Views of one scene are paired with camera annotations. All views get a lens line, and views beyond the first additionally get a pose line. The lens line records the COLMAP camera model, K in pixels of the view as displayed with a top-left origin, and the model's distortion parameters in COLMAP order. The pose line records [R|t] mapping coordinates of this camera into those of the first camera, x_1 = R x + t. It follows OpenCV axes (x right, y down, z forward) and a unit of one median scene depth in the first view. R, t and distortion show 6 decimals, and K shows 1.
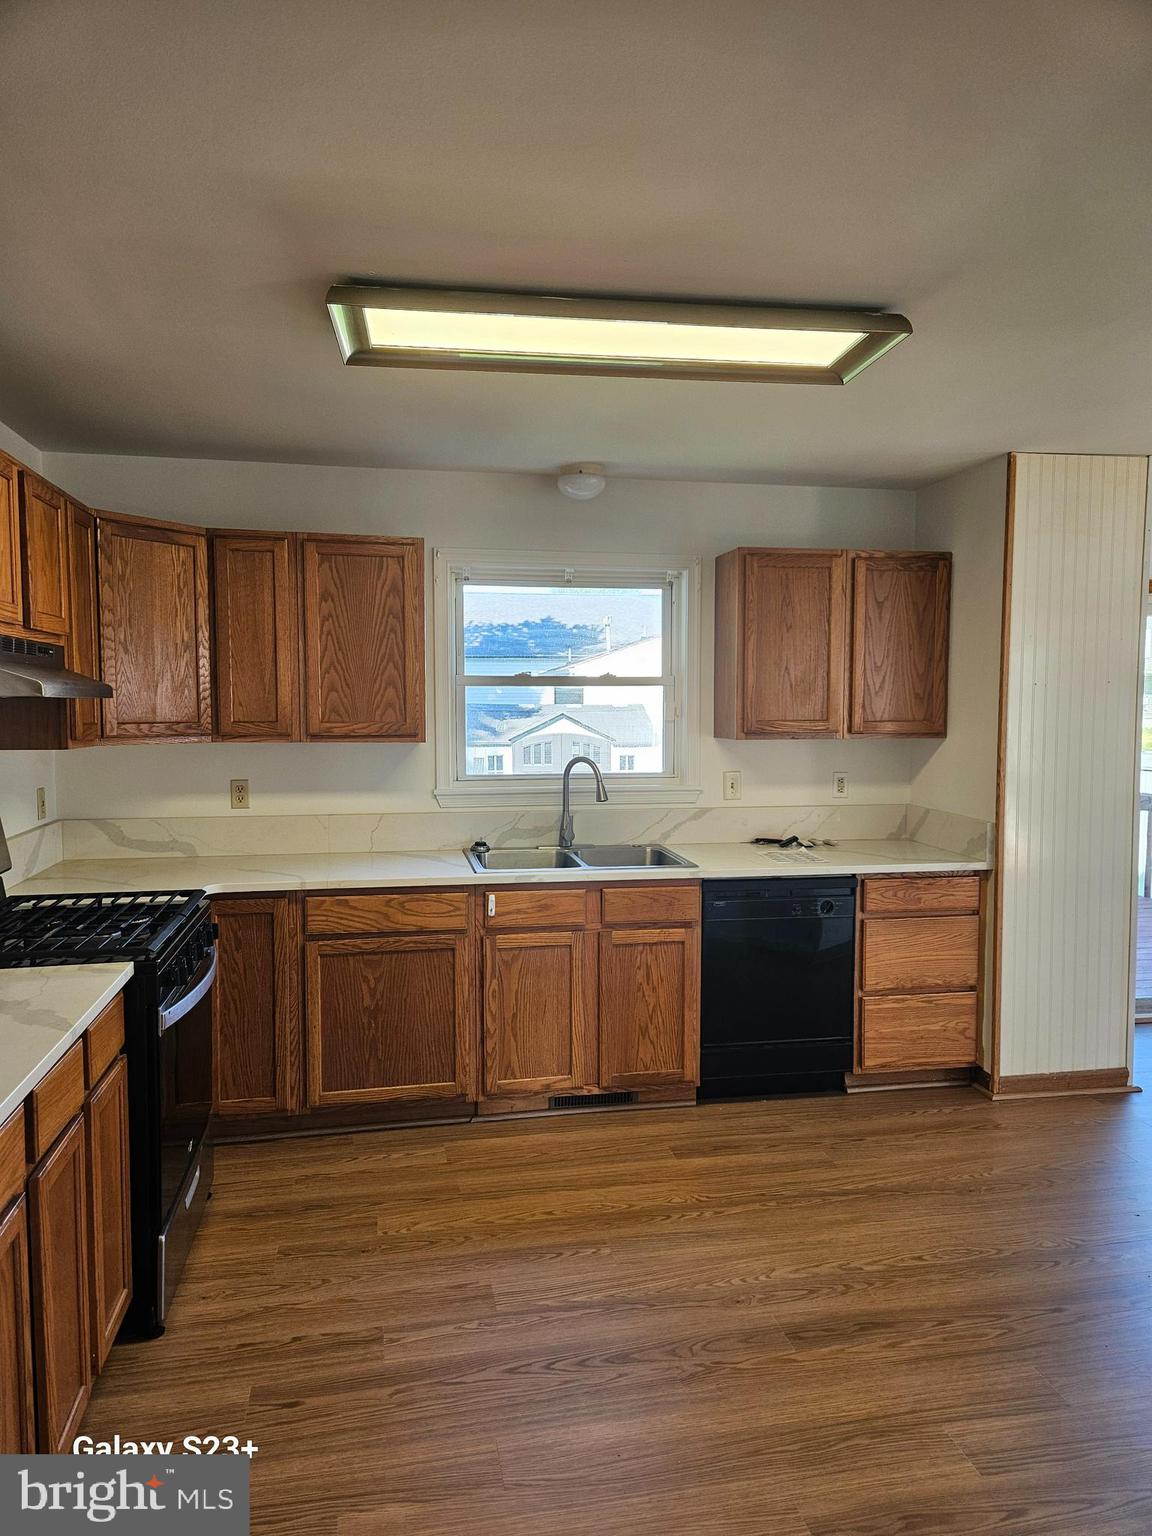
lens RADIAL K [[1037.5, 0, 574.1], [0, 1037.5, 772.9], [0, 0, 1]] dist [0.064592, -0.055310]
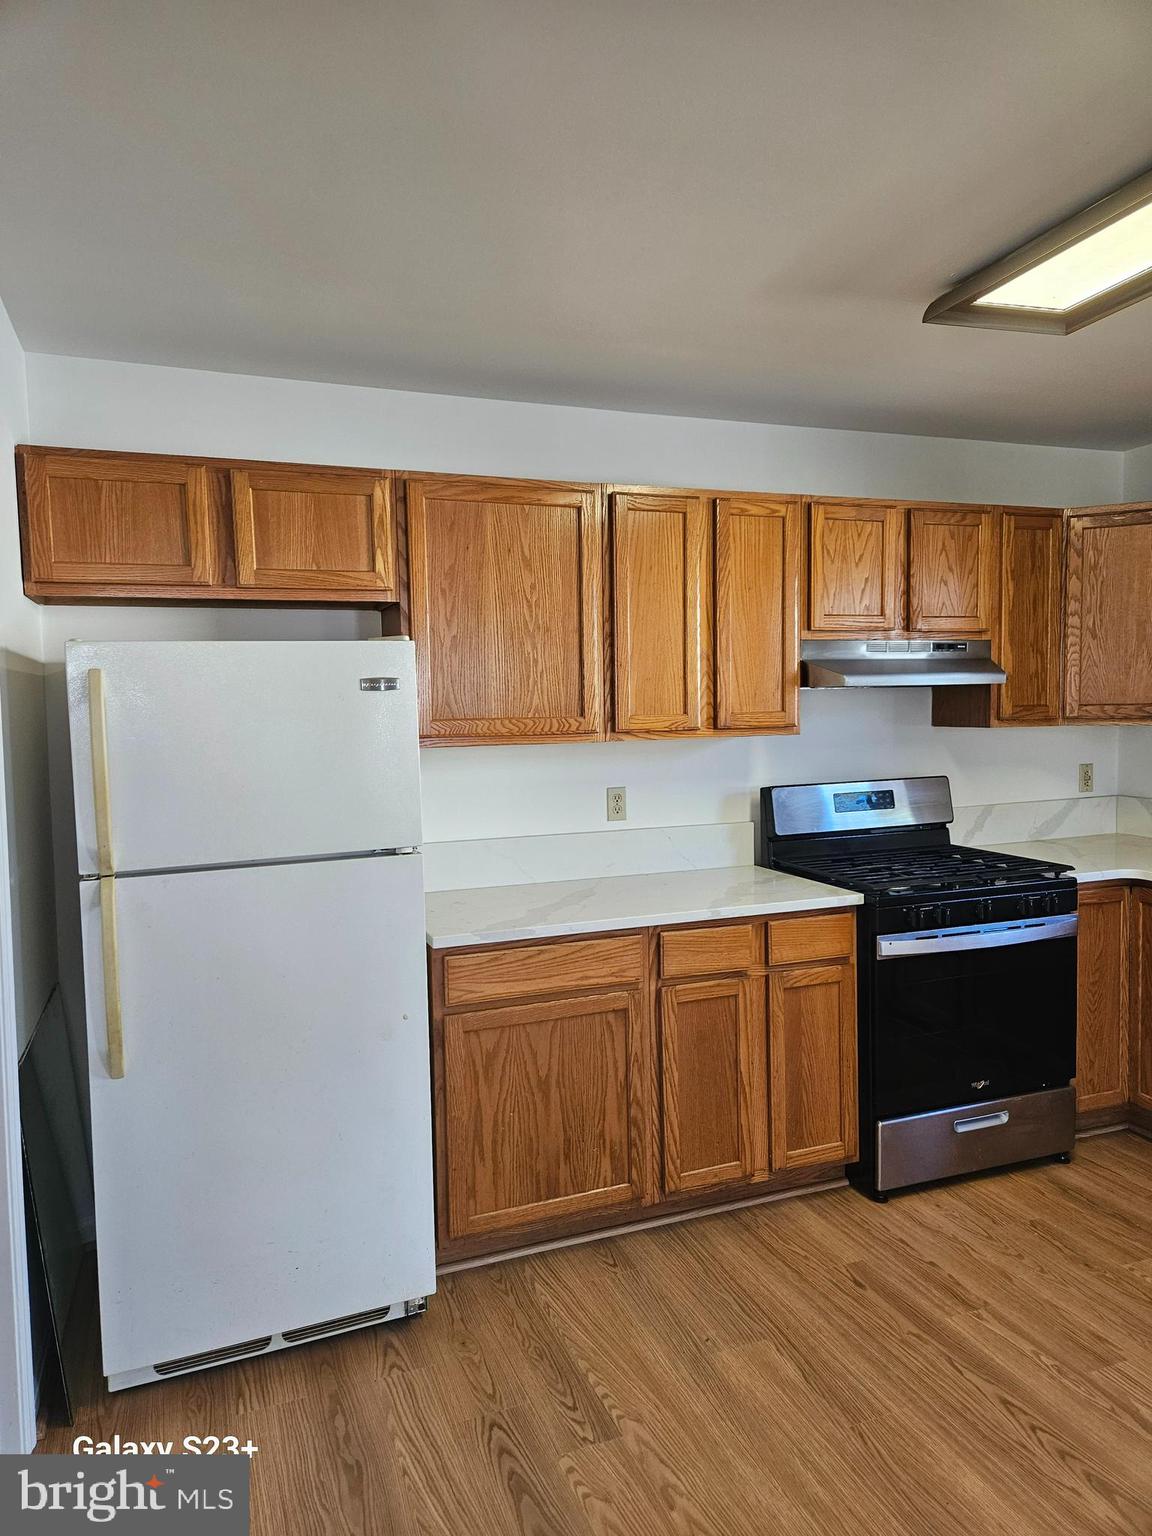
lens RADIAL K [[1037.5, 0, 569.8], [0, 1037.5, 772.6], [0, 0, 1]] dist [0.064592, -0.055310]
pose [[0.161415, 0.069855, -0.984411, 0.822405], [-0.047541, 0.996884, 0.062944, -0.032765], [0.985741, 0.036640, 0.164233, 0.478518]]
